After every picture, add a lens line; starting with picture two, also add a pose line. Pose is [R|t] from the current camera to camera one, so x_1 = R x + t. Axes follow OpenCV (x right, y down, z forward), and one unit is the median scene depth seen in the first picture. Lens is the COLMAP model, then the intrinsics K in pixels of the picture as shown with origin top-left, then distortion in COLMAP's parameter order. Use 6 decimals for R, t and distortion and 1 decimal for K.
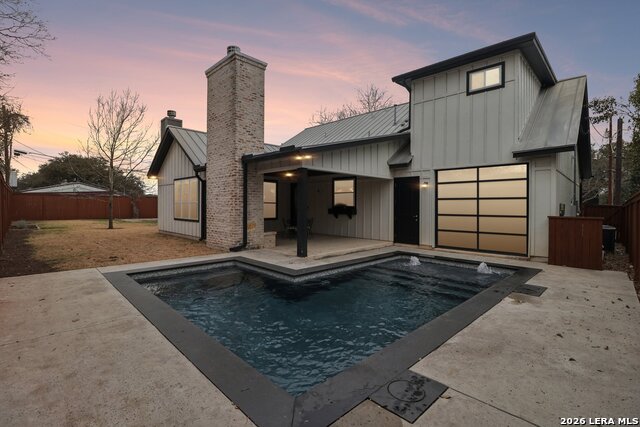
lens RADIAL K [[301.1, 0, 319.9], [0, 301.1, 209.8], [0, 0, 1]] dist [-0.002676, -0.000319]
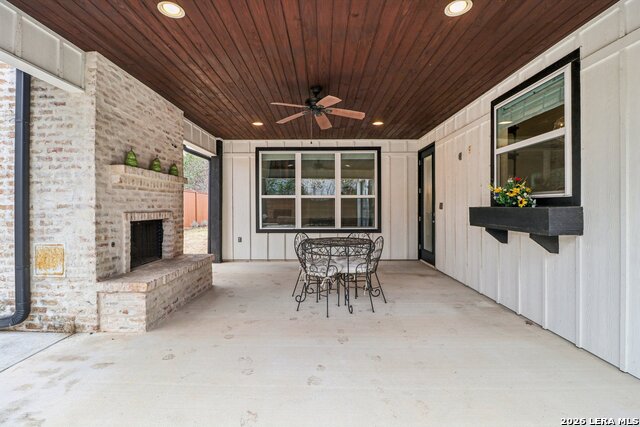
lens RADIAL K [[301.1, 0, 319.1], [0, 301.1, 208.0], [0, 0, 1]] dist [-0.002676, -0.000319]
pose [[0.694779, 0.003116, -0.719217, 0.198042], [-0.010498, 0.999928, -0.005809, -0.000779], [0.719147, 0.011586, 0.694762, 0.973888]]
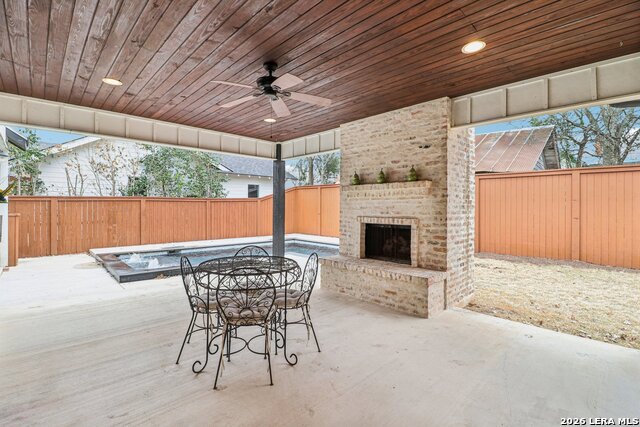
lens RADIAL K [[301.1, 0, 319.9], [0, 301.1, 210.5], [0, 0, 1]] dist [-0.002676, -0.000319]
pose [[-0.999311, -0.003158, 0.036992, -0.170391], [-0.002384, 0.999778, 0.020928, -0.016108], [-0.037050, 0.020826, -0.999096, 1.581572]]
